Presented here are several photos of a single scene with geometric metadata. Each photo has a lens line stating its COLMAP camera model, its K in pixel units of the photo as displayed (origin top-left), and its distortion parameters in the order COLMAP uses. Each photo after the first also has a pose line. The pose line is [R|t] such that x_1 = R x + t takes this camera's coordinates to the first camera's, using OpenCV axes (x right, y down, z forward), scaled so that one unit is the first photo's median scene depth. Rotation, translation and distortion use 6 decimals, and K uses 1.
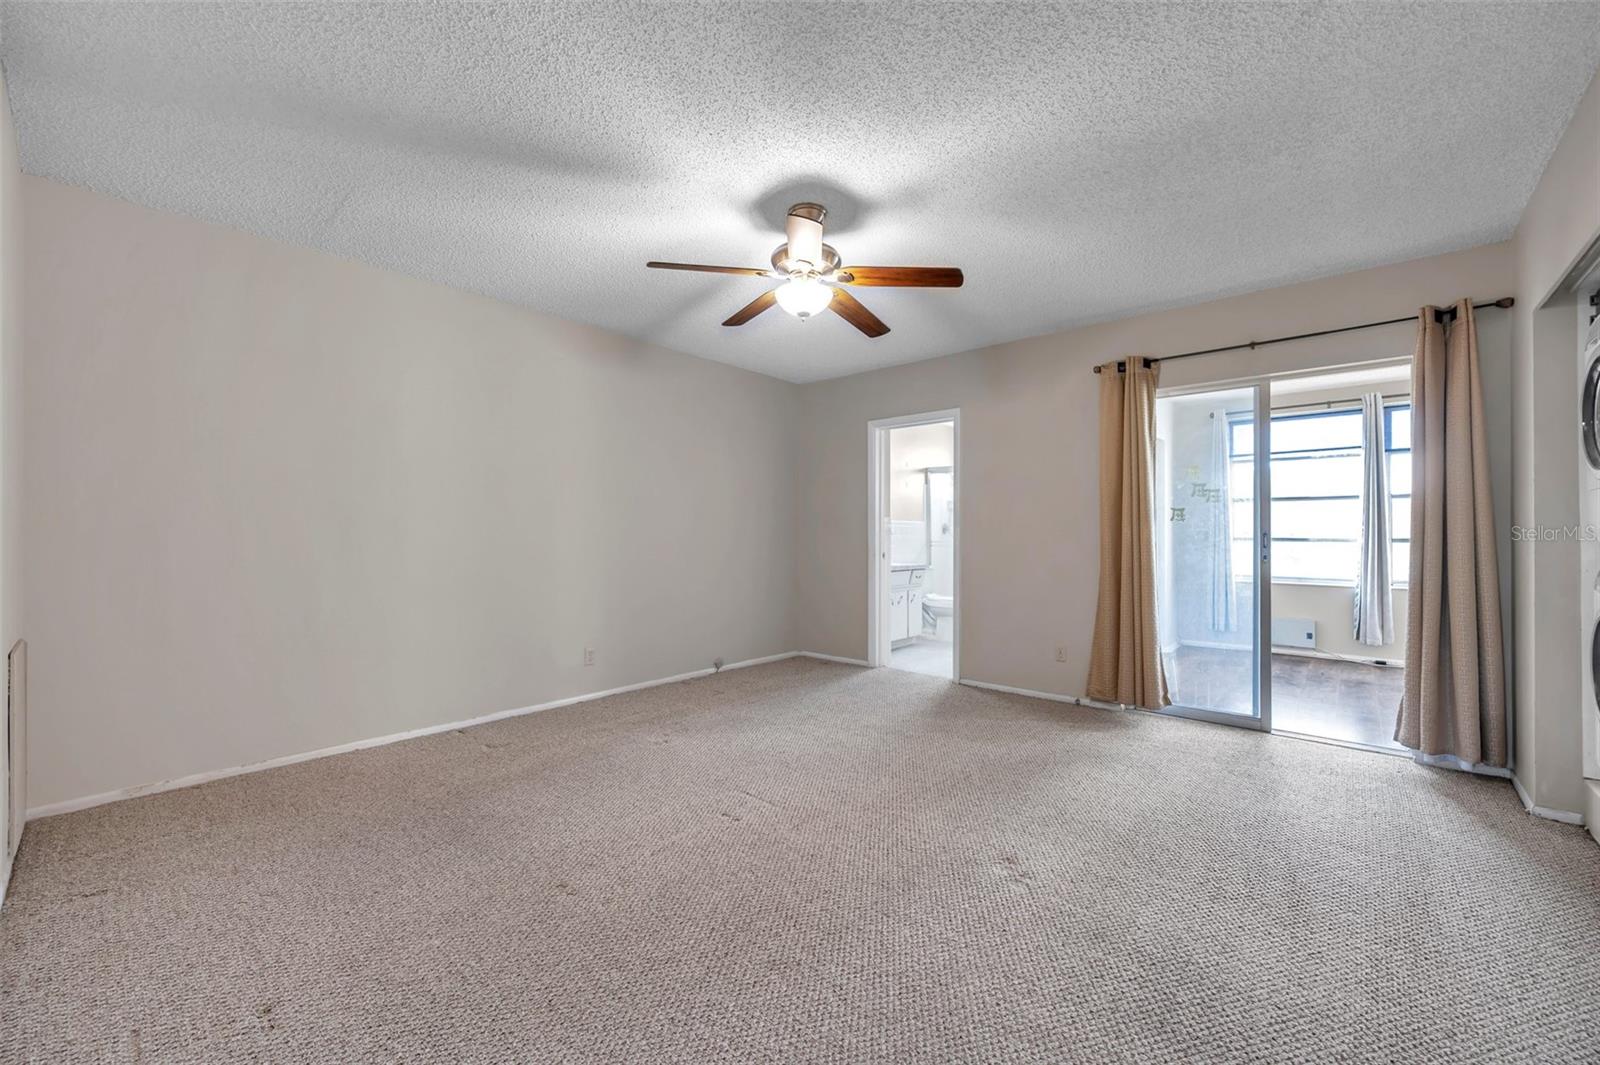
lens RADIAL K [[635.0, 0, 800.1], [0, 635.0, 531.1], [0, 0, 1]] dist [-0.000341, 0.000071]
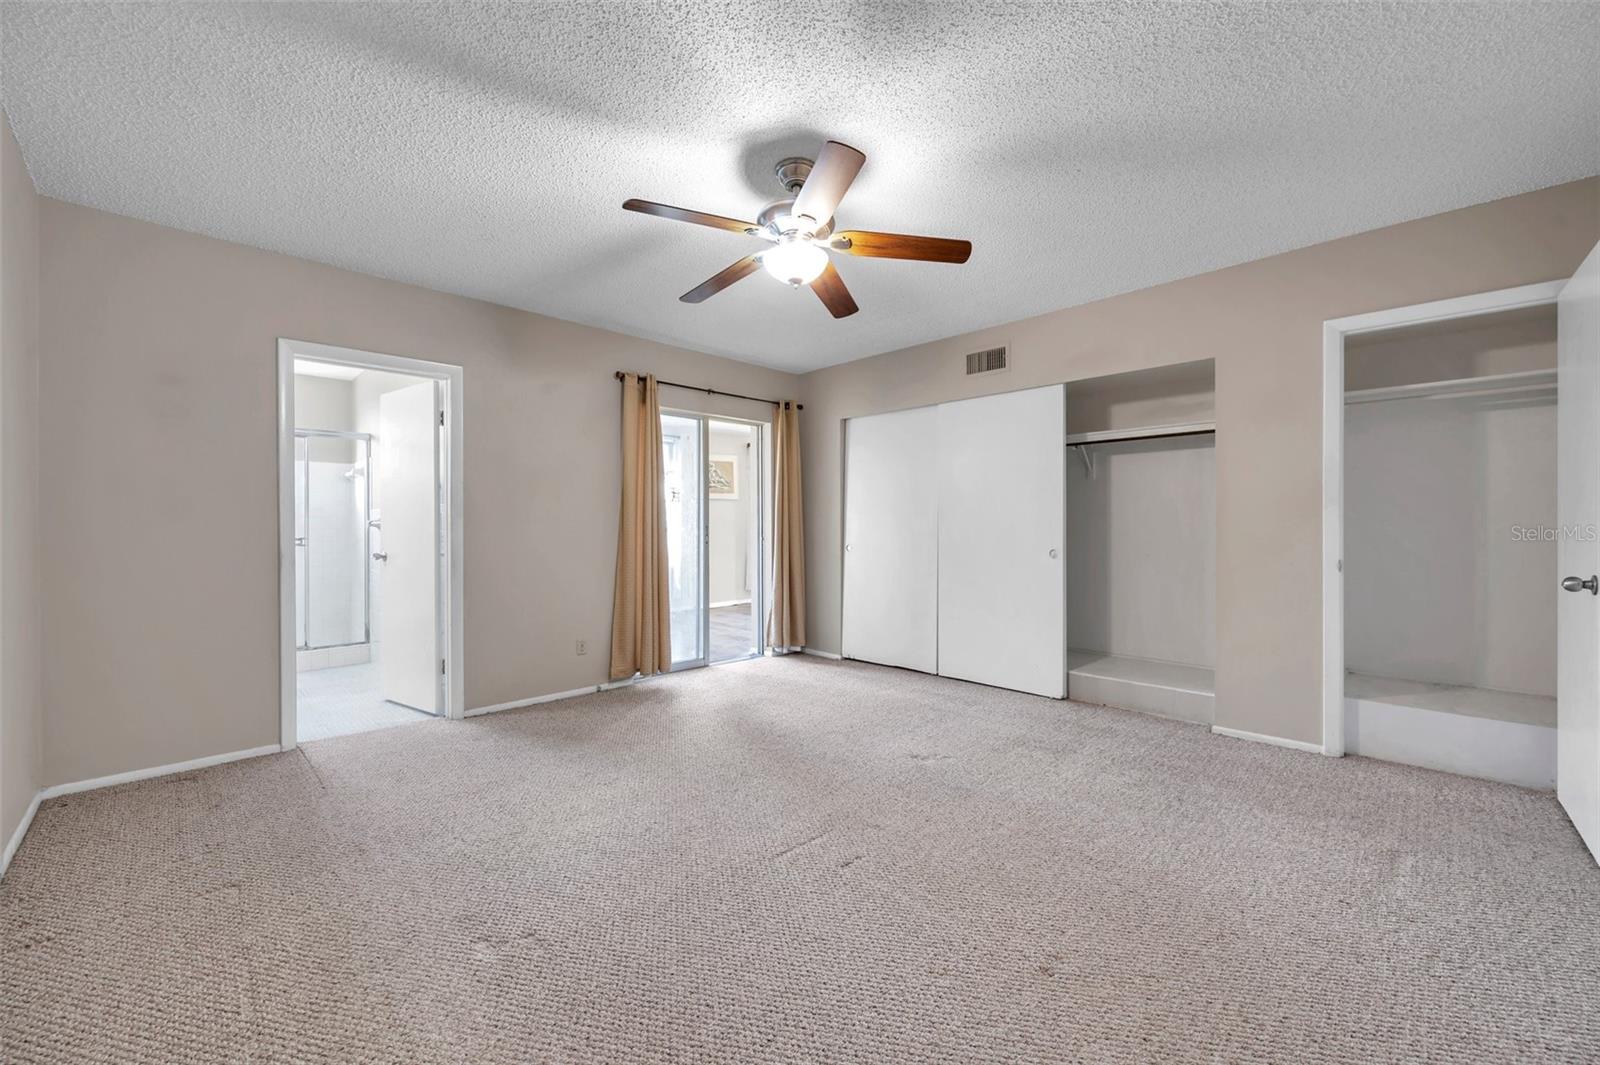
lens RADIAL K [[635.0, 0, 800.1], [0, 635.0, 531.1], [0, 0, 1]] dist [-0.000341, 0.000071]
pose [[0.068276, -0.011812, 0.997597, -0.671722], [-0.004760, 0.999915, 0.012165, -0.004223], [-0.997655, -0.005579, 0.068214, 0.704012]]
